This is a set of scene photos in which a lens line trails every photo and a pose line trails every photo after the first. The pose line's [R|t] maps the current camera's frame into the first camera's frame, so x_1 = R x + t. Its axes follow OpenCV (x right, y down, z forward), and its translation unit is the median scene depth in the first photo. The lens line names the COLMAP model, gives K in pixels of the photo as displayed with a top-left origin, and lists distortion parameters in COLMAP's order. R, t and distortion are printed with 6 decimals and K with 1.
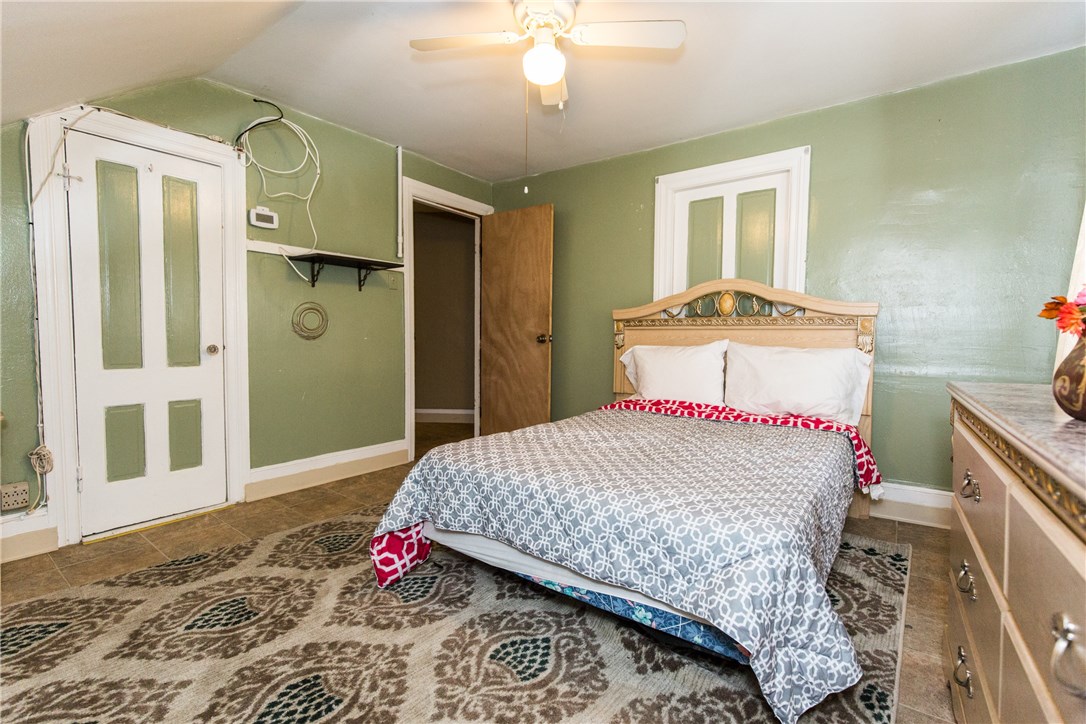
lens RADIAL K [[485.4, 0, 542.6], [0, 485.4, 362.0], [0, 0, 1]] dist [0.001191, -0.000741]
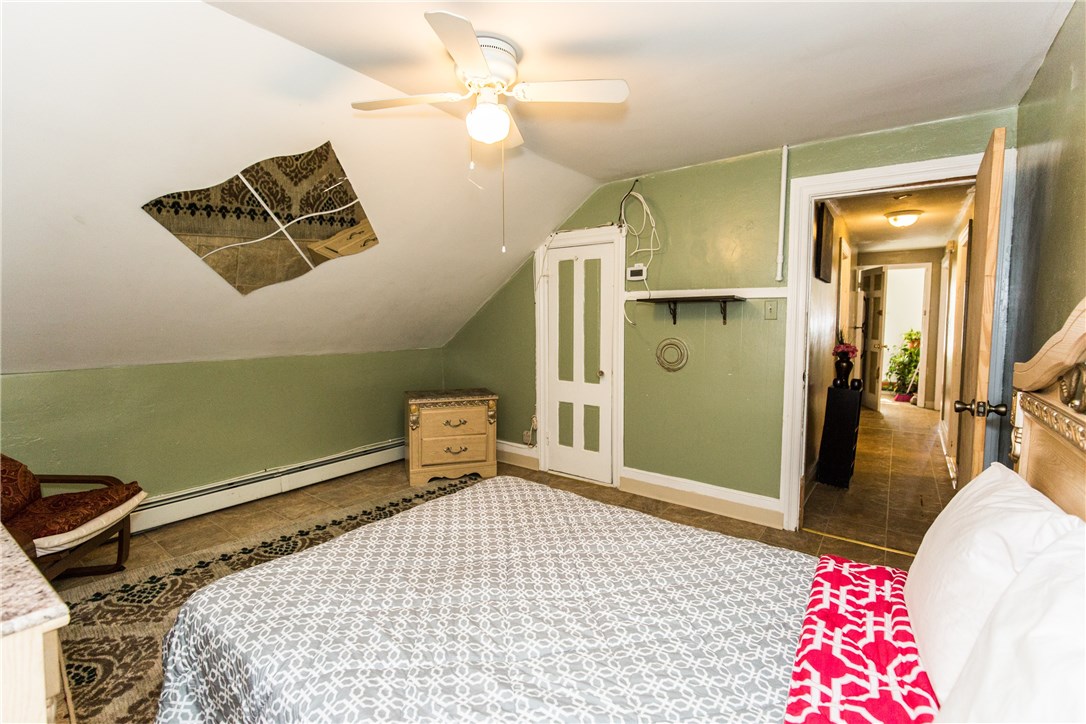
lens RADIAL K [[485.4, 0, 544.4], [0, 485.4, 355.6], [0, 0, 1]] dist [0.001191, -0.000741]
pose [[-0.002716, 0.067366, -0.997725, 0.717564], [-0.052852, 0.996324, 0.067416, -0.161920], [0.998599, 0.052915, 0.000855, 0.804741]]
